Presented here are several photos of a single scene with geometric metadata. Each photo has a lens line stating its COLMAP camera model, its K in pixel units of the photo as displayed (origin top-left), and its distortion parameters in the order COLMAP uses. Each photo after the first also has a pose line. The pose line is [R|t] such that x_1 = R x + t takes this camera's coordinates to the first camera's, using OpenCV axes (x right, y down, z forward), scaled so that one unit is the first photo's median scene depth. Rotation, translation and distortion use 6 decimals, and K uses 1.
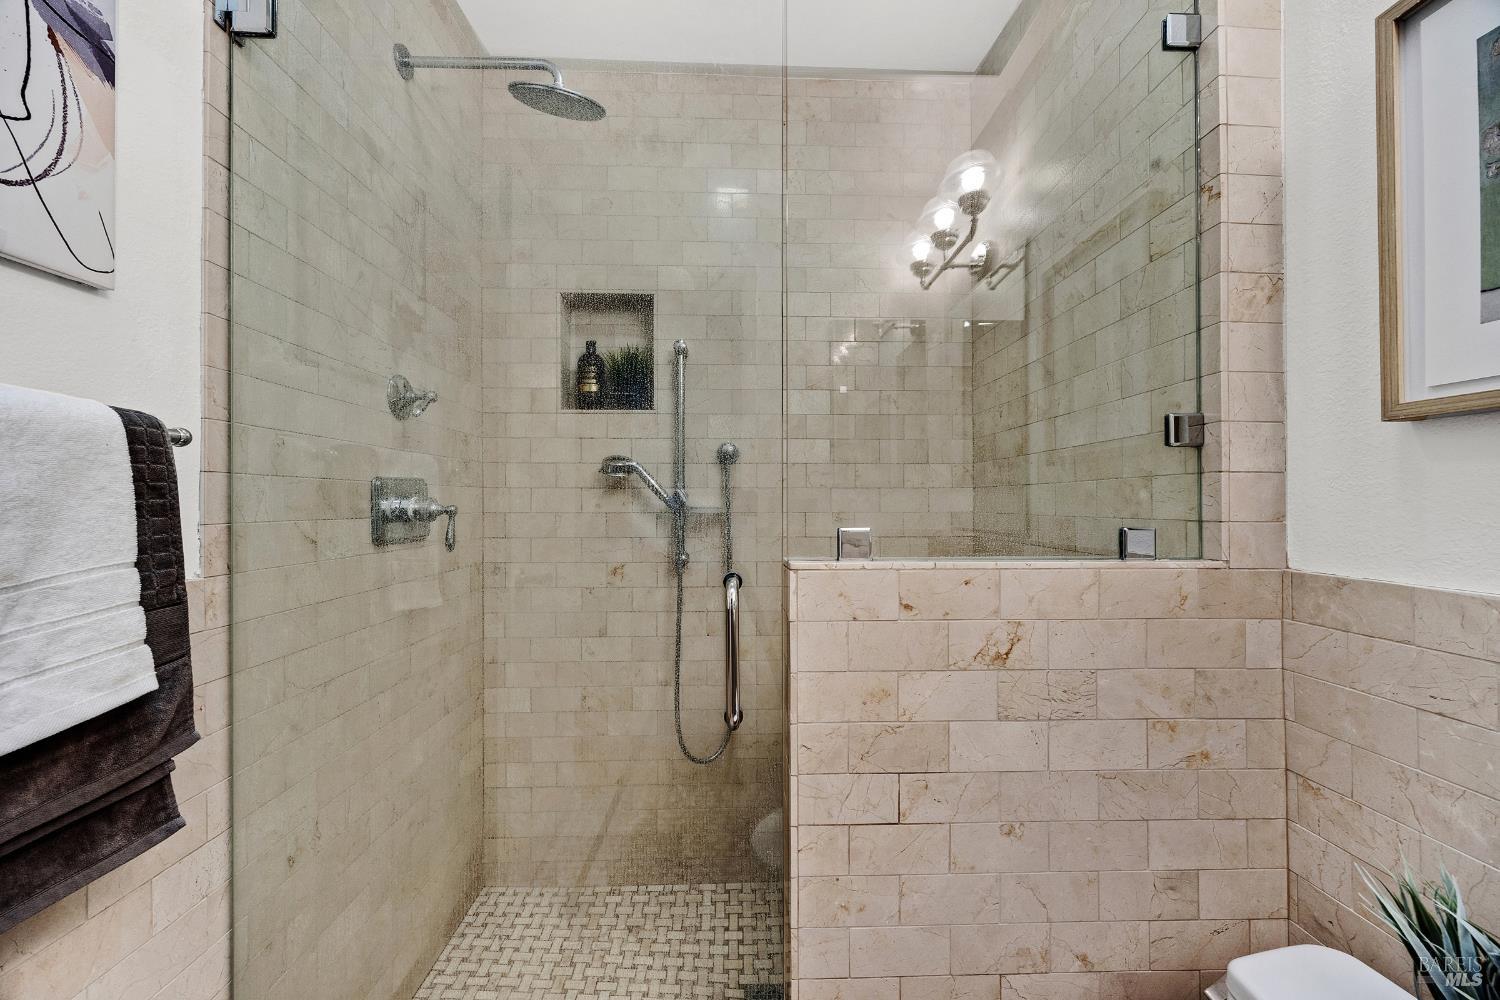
lens RADIAL K [[573.1, 0, 749.1], [0, 573.1, 499.7], [0, 0, 1]] dist [0.000646, -0.000572]
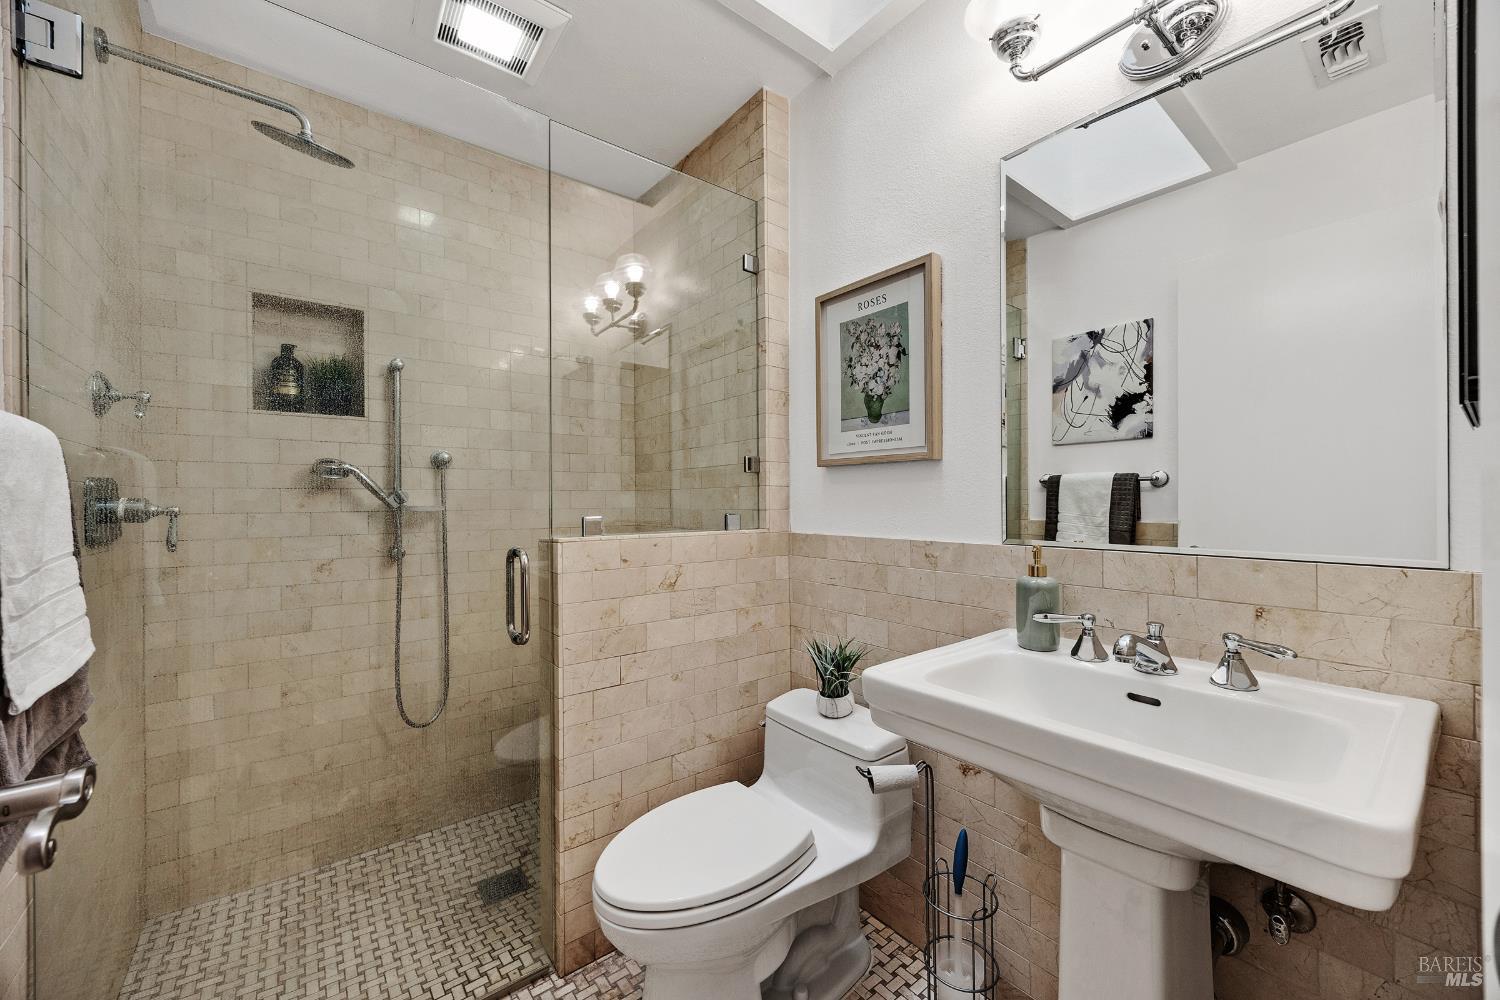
lens RADIAL K [[573.1, 0, 748.8], [0, 573.1, 501.2], [0, 0, 1]] dist [0.000646, -0.000572]
pose [[0.809442, -0.004432, 0.587183, -0.395029], [0.001270, 0.999982, 0.005798, -0.005186], [-0.587198, -0.003947, 0.809434, -0.570791]]
